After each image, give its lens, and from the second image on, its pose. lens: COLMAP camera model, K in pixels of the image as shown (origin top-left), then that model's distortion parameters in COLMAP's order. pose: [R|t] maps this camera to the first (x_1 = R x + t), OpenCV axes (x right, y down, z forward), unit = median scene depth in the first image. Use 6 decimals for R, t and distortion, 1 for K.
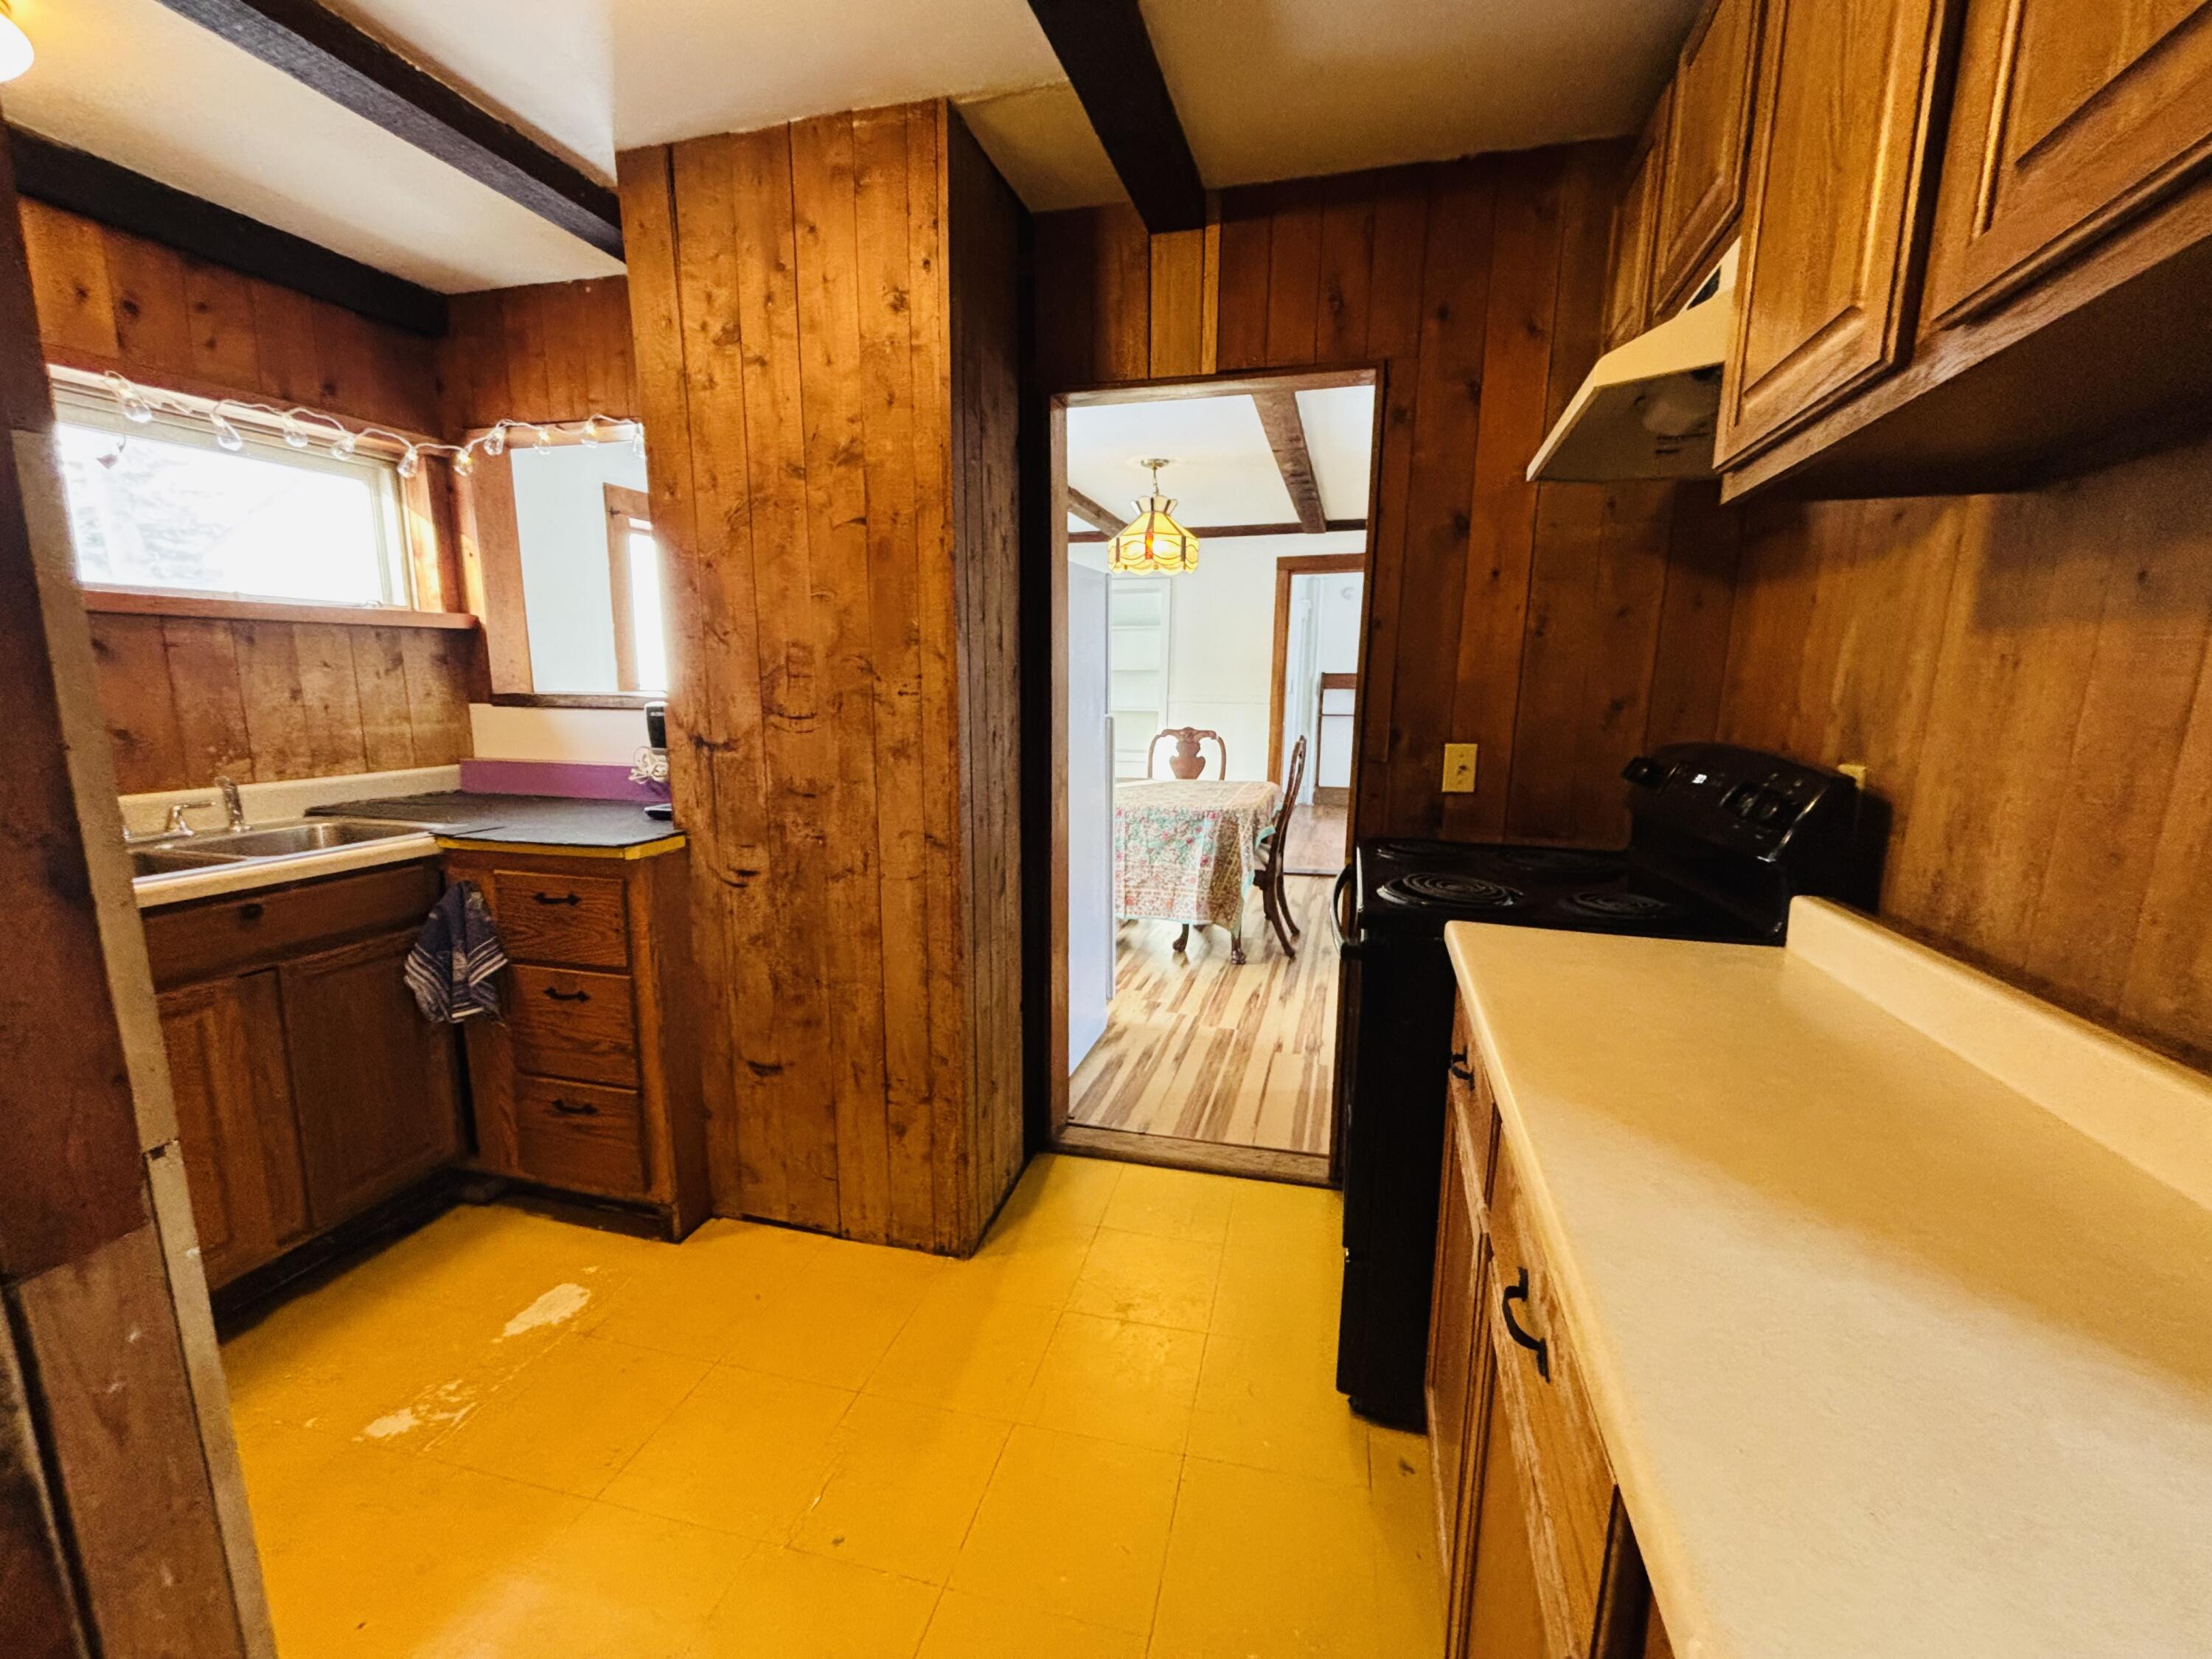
lens RADIAL K [[887.9, 0, 1123.4], [0, 887.9, 831.6], [0, 0, 1]] dist [0.003956, -0.000158]
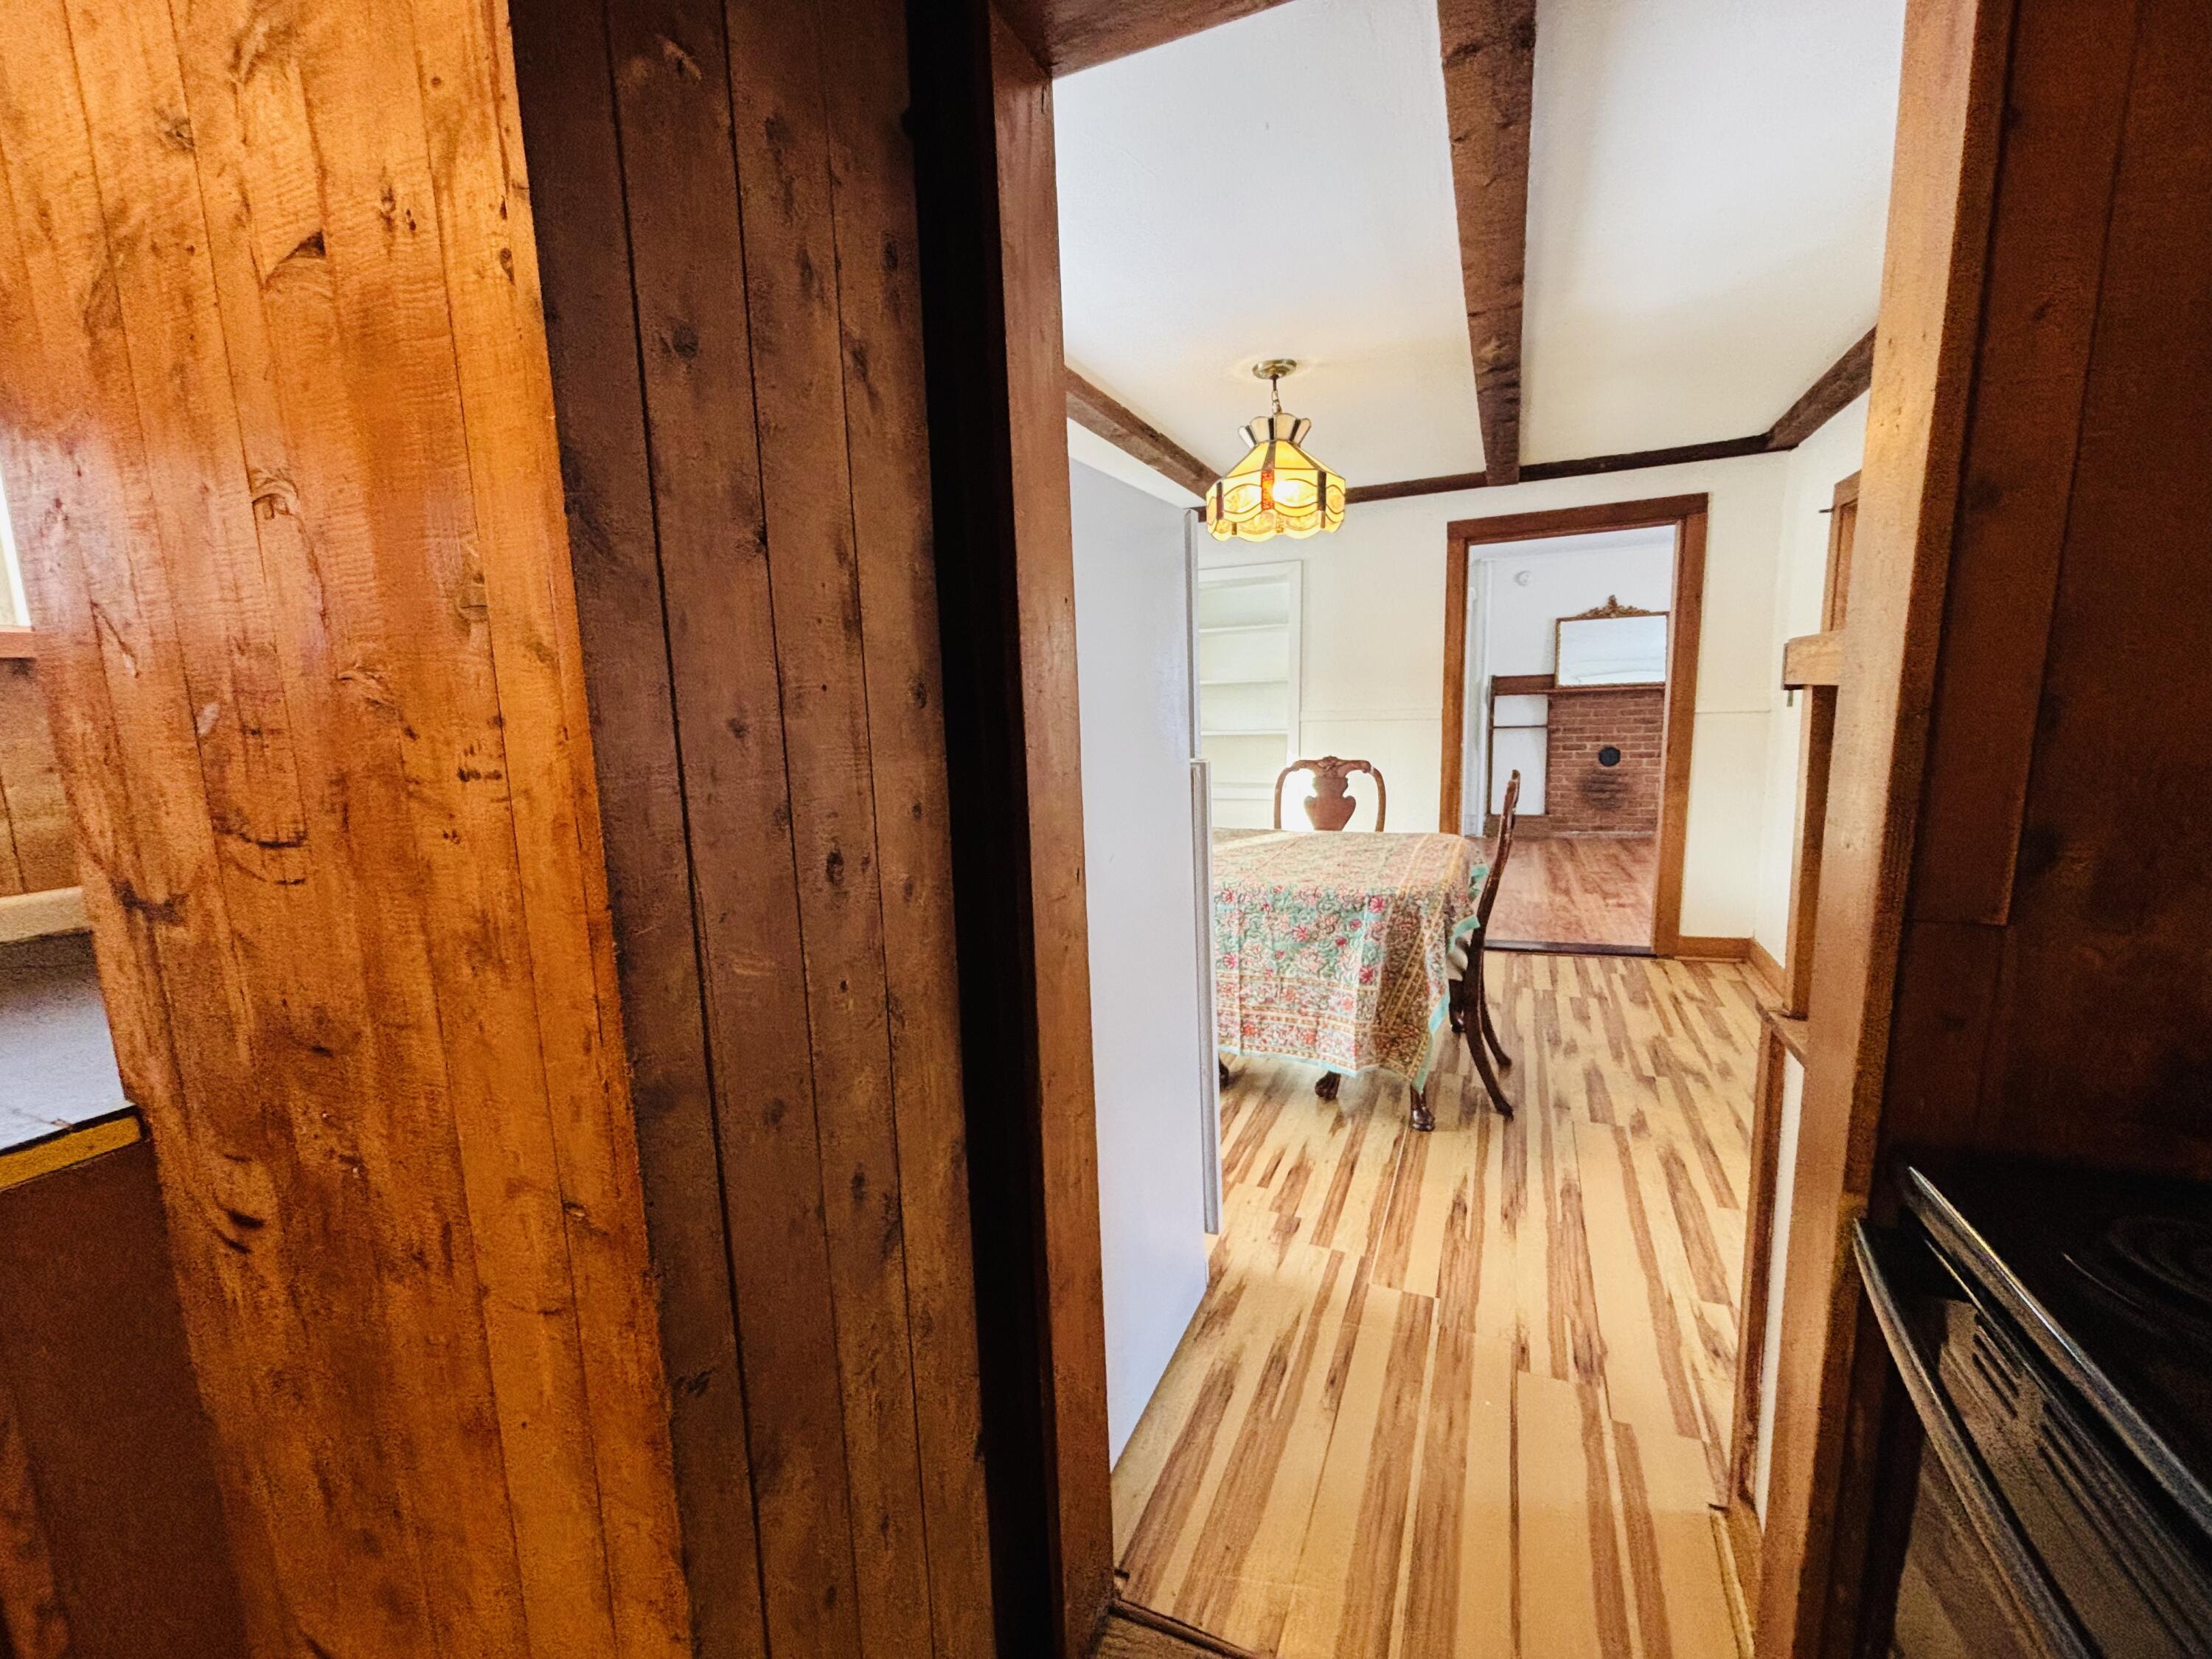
lens RADIAL K [[887.9, 0, 1104.3], [0, 887.9, 829.3], [0, 0, 1]] dist [0.003956, -0.000158]
pose [[0.985623, -0.018867, -0.167902, 0.015999], [0.015001, 0.999593, -0.024262, -0.060355], [0.168292, 0.021394, 0.985505, 0.349590]]
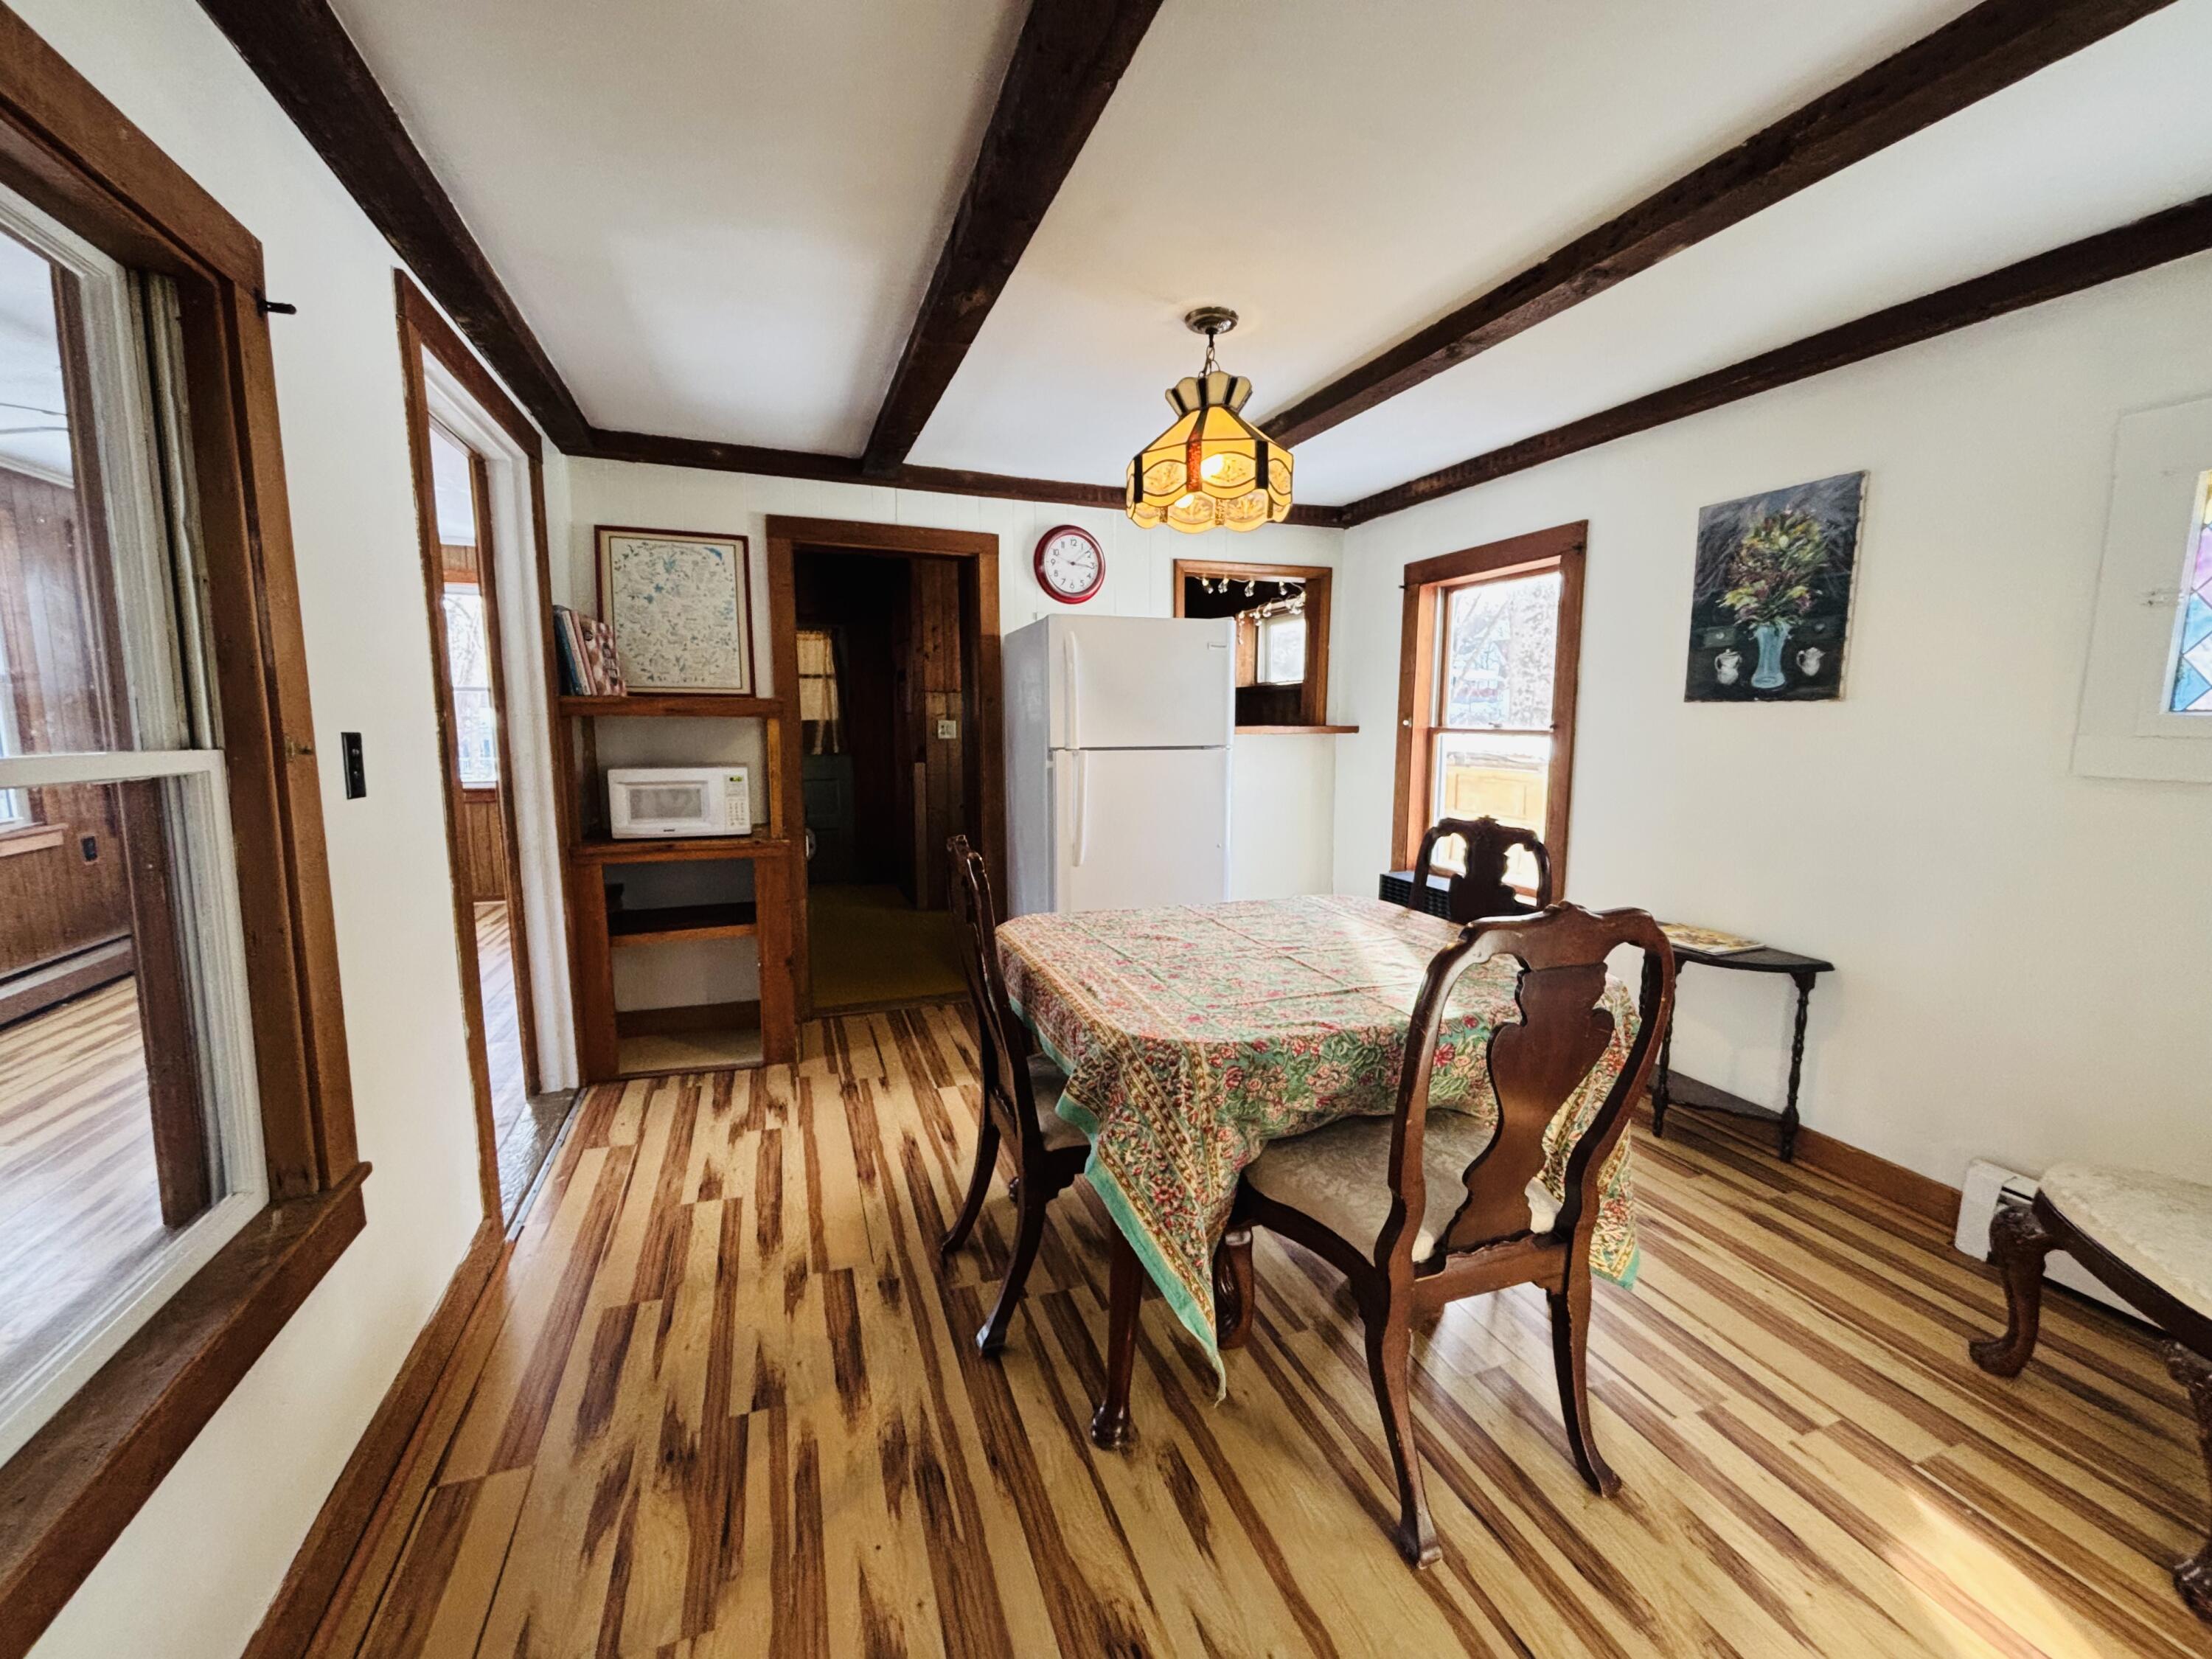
lens RADIAL K [[887.9, 0, 1109.9], [0, 887.9, 826.3], [0, 0, 1]] dist [0.003956, -0.000158]
pose [[-0.811324, 0.059943, -0.581515, 0.443064], [-0.116988, 0.957960, 0.261968, -0.263448], [0.572771, 0.280571, -0.770204, 1.539130]]
